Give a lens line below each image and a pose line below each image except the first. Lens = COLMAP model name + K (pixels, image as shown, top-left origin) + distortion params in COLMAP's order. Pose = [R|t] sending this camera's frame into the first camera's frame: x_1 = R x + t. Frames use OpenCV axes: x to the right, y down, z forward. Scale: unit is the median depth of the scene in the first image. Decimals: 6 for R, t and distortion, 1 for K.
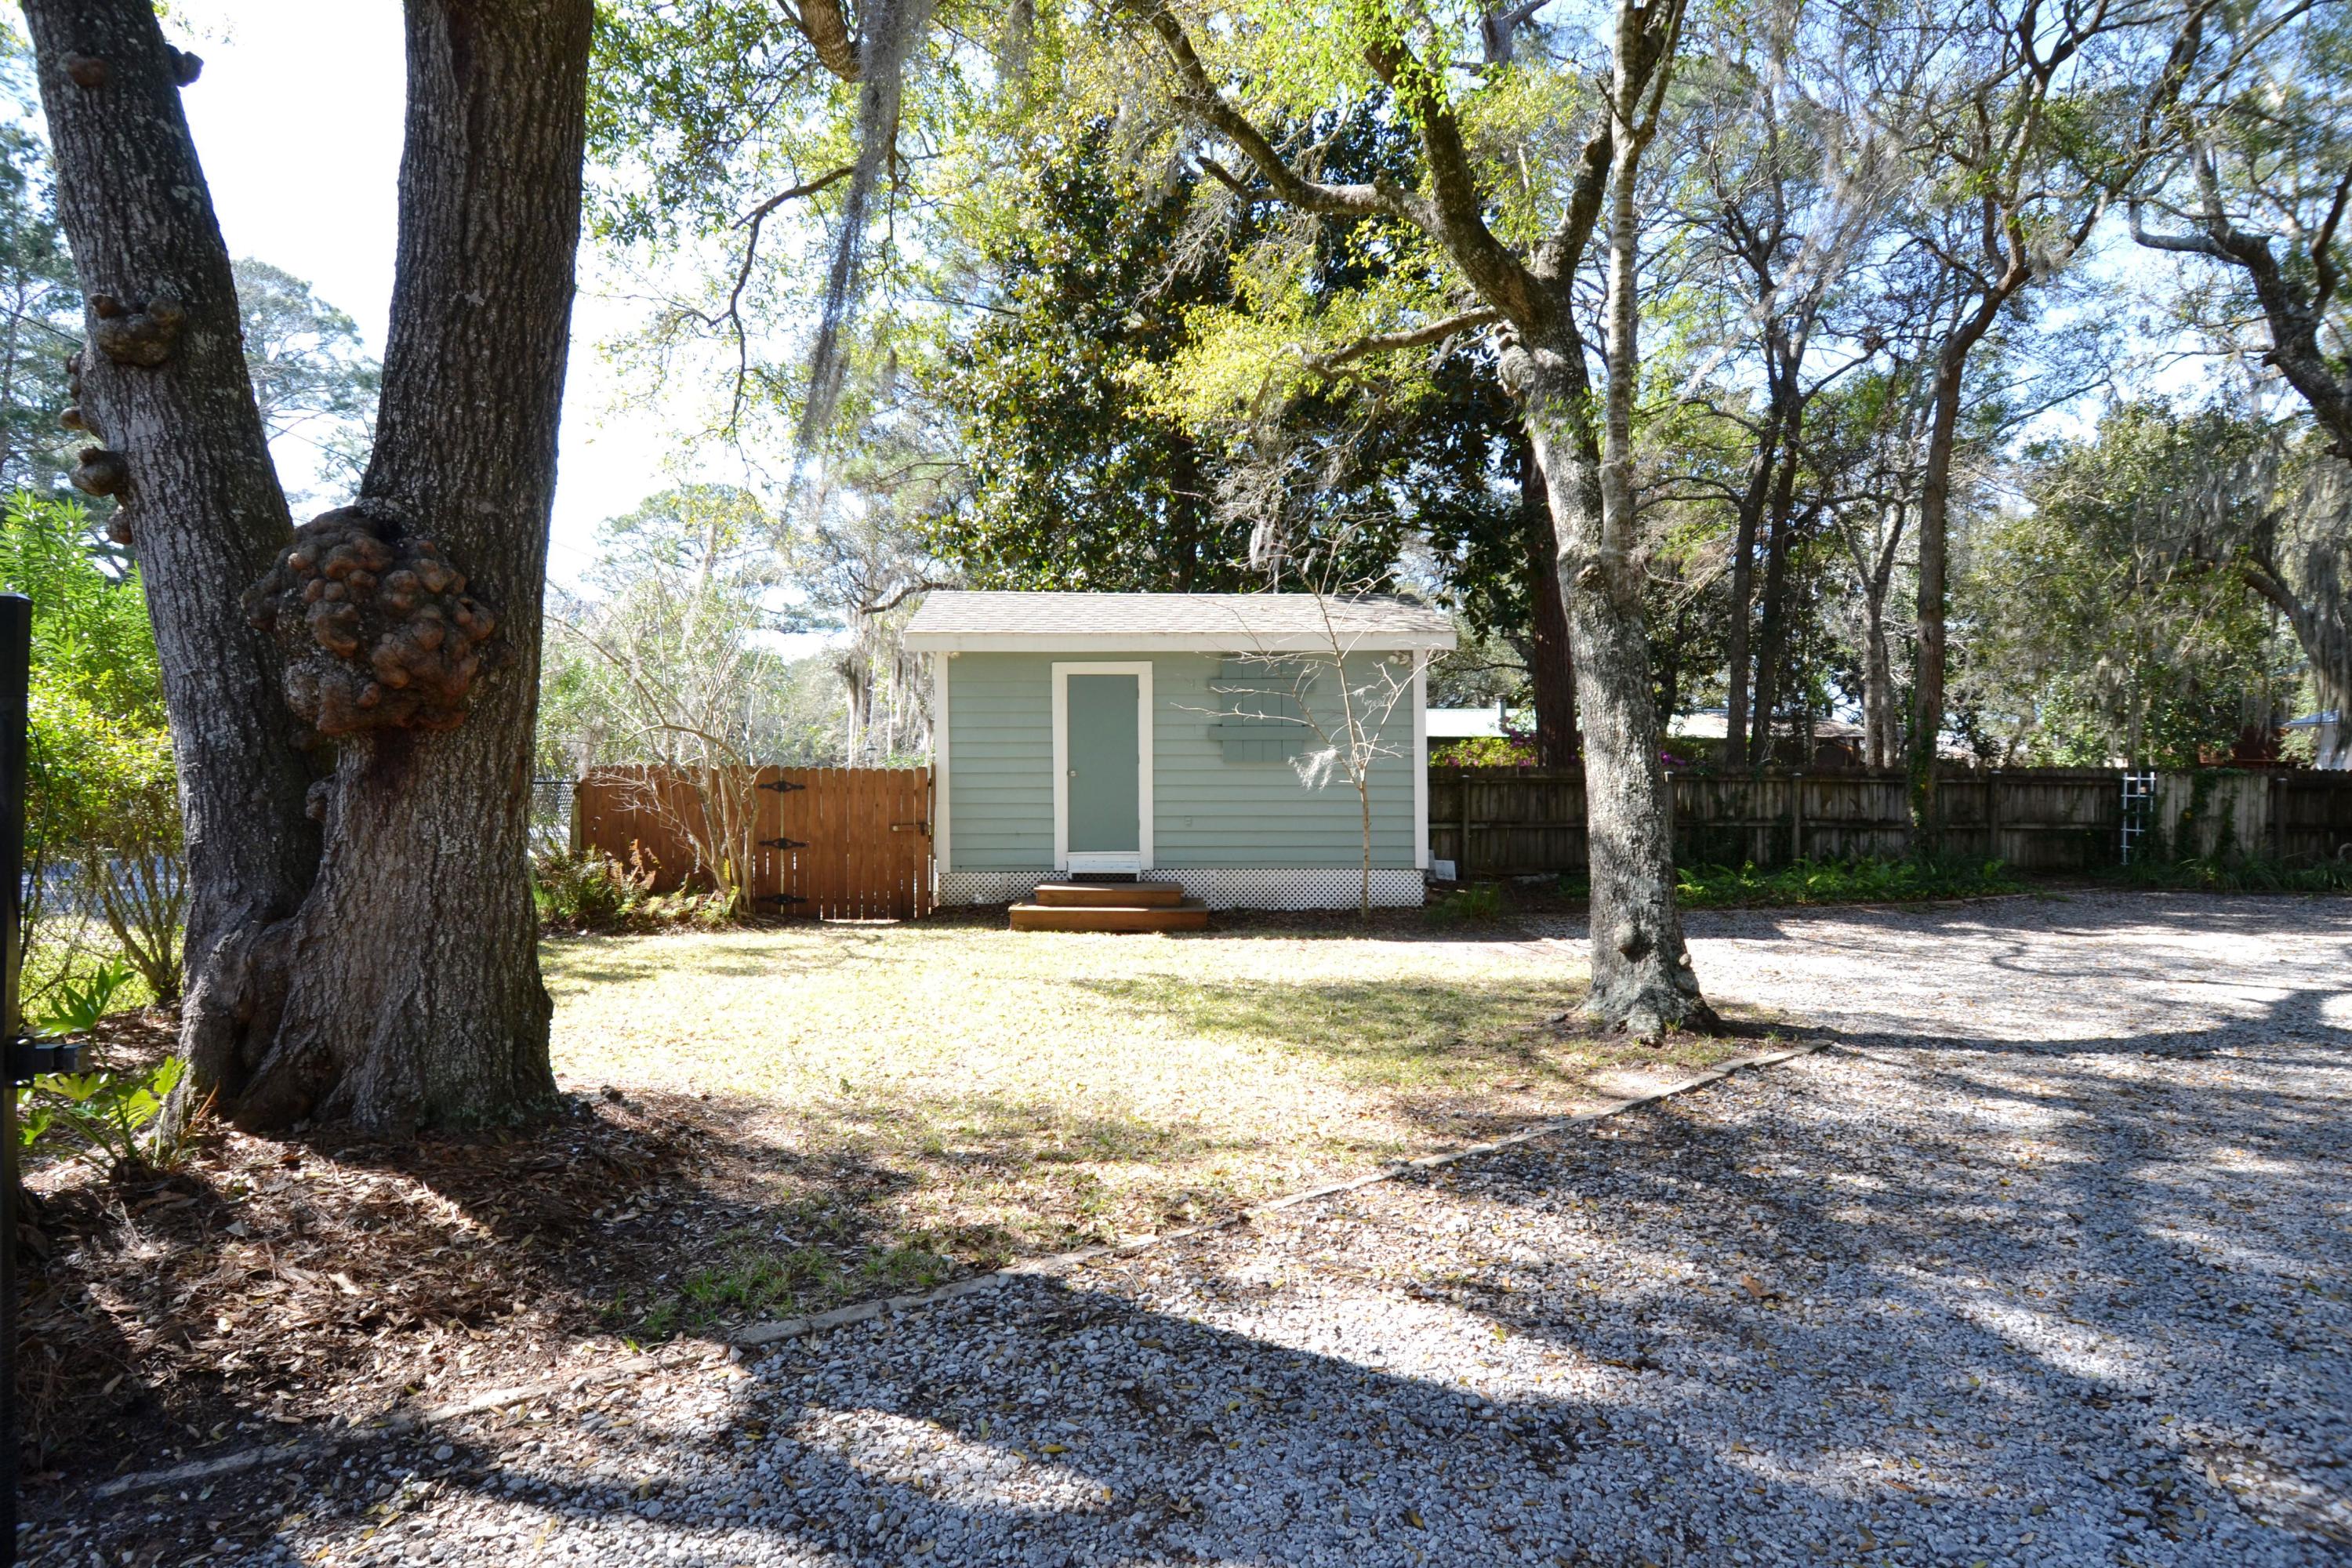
lens RADIAL K [[1240.1, 0, 1168.6], [0, 1240.1, 792.4], [0, 0, 1]] dist [0.053734, -0.056690]
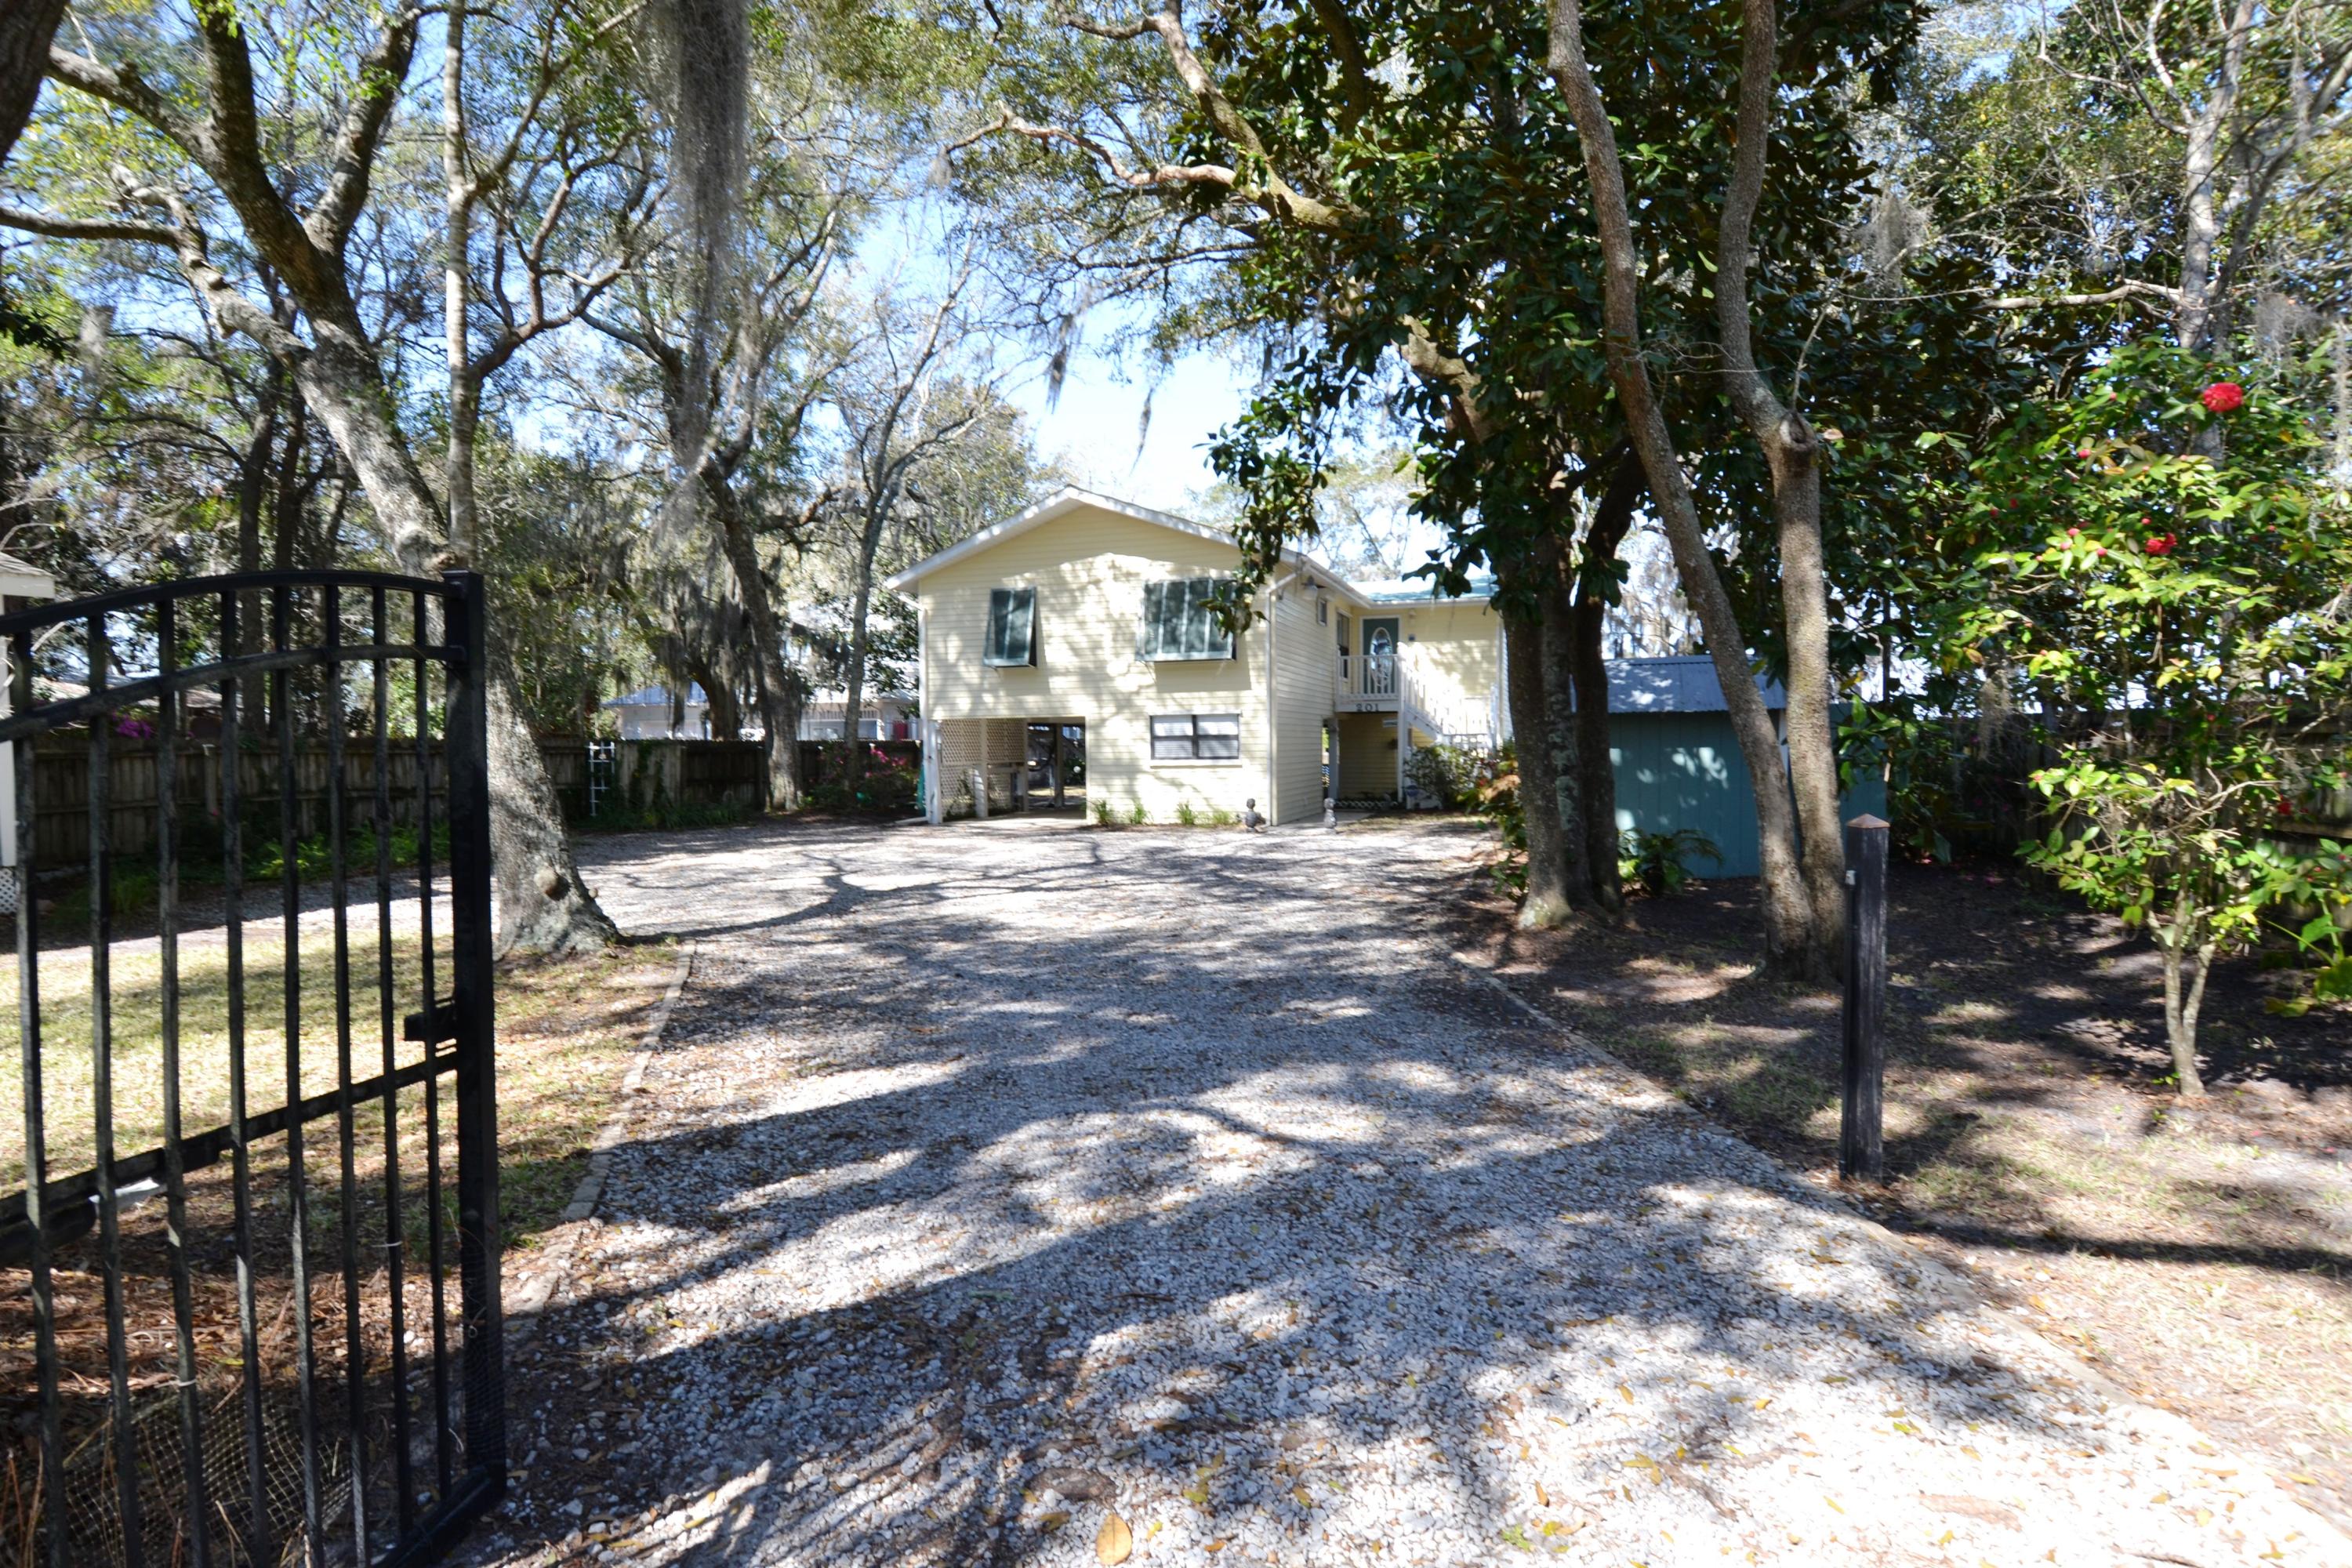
lens RADIAL K [[1240.1, 0, 1168.6], [0, 1240.1, 792.4], [0, 0, 1]] dist [0.053734, -0.056690]
pose [[0.362894, -0.040661, 0.930943, -1.046848], [0.019428, 0.999160, 0.036067, -0.000762], [-0.931628, 0.004998, 0.363380, 0.025786]]
